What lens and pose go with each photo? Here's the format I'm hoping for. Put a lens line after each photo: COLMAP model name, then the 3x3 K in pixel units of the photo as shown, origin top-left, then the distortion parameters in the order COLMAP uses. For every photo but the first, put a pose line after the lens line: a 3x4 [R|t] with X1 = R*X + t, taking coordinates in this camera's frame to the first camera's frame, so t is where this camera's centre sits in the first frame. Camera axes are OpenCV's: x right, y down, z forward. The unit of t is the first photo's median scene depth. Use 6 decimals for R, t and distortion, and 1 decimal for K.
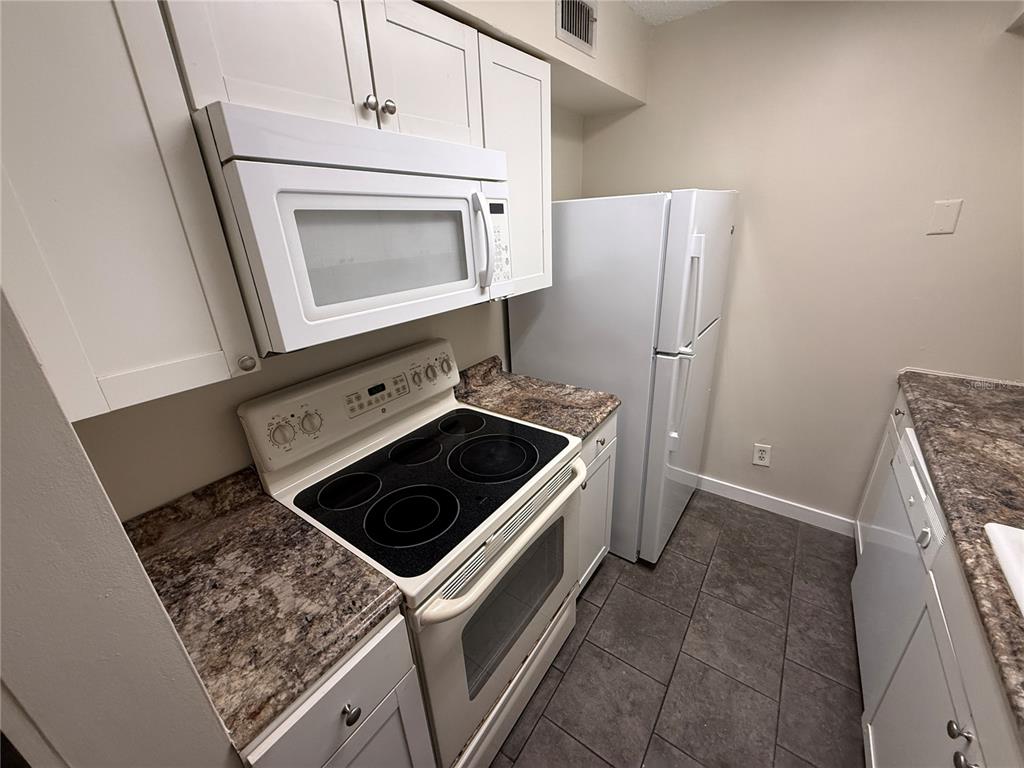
lens RADIAL K [[406.4, 0, 510.3], [0, 406.4, 385.4], [0, 0, 1]] dist [-0.000467, 0.000162]
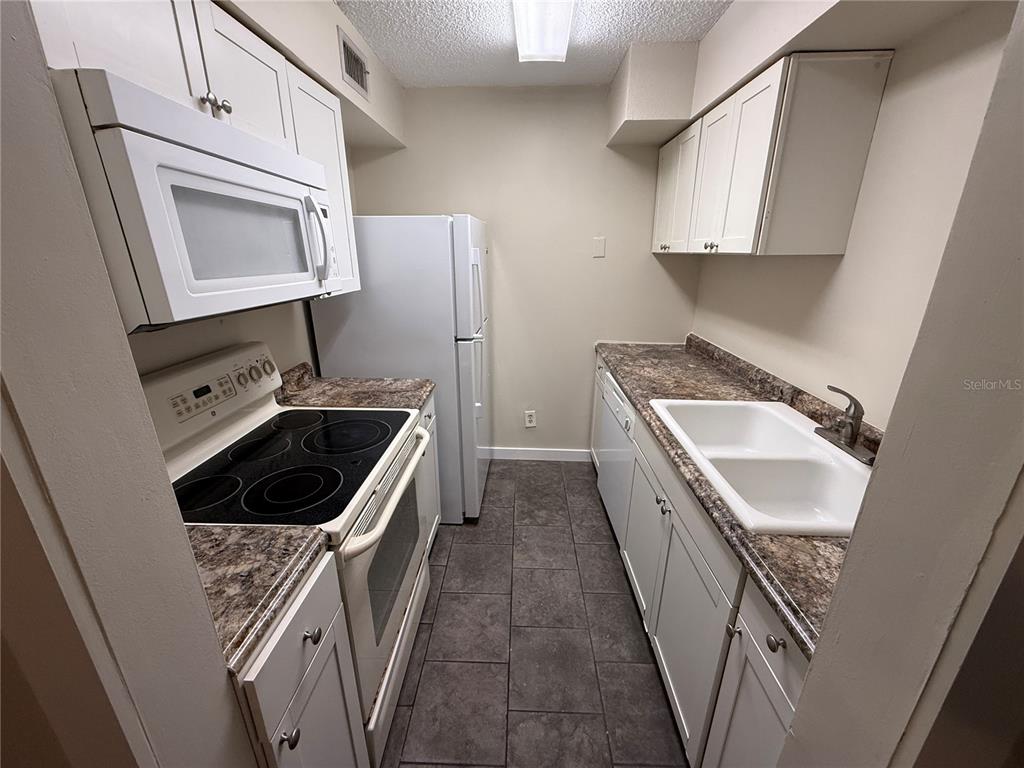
lens RADIAL K [[406.4, 0, 510.0], [0, 406.4, 387.1], [0, 0, 1]] dist [-0.000467, 0.000162]
pose [[0.827301, -0.132400, 0.545933, -0.227356], [0.171488, 0.984963, -0.020996, 0.126515], [-0.534944, 0.110991, 0.837566, -0.140924]]
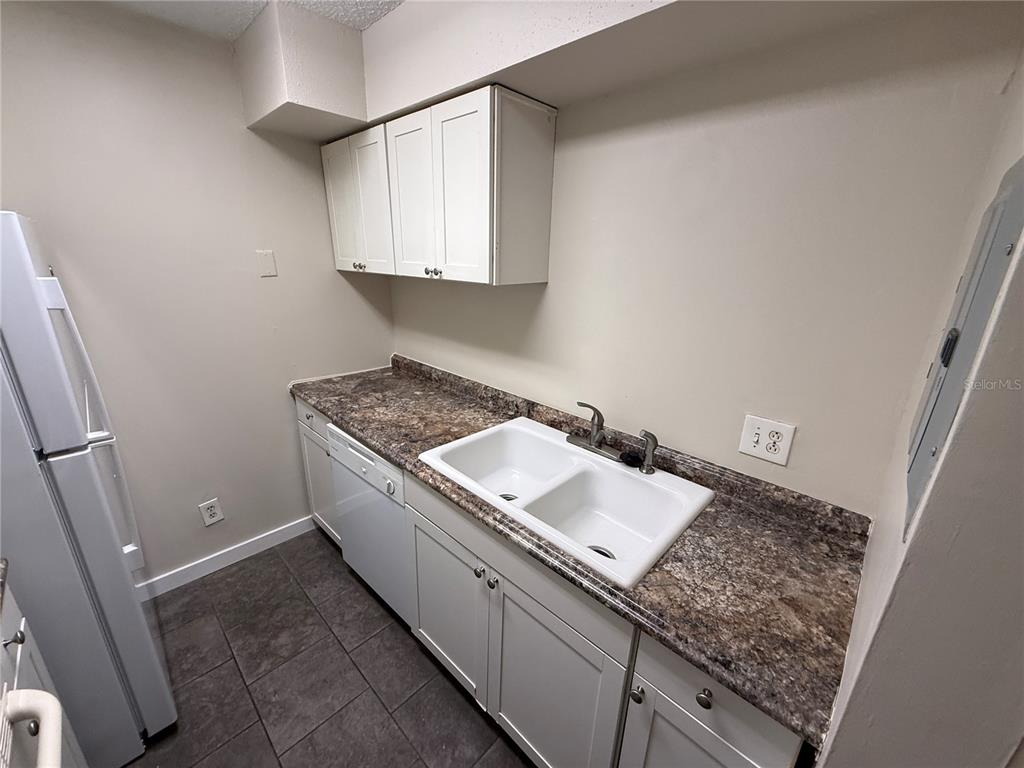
lens RADIAL K [[406.4, 0, 507.9], [0, 406.4, 385.3], [0, 0, 1]] dist [-0.000467, 0.000162]
pose [[0.133835, -0.255695, 0.957449, -0.134235], [0.339850, 0.919395, 0.198028, -0.065577], [-0.930908, 0.298886, 0.209945, 0.161283]]
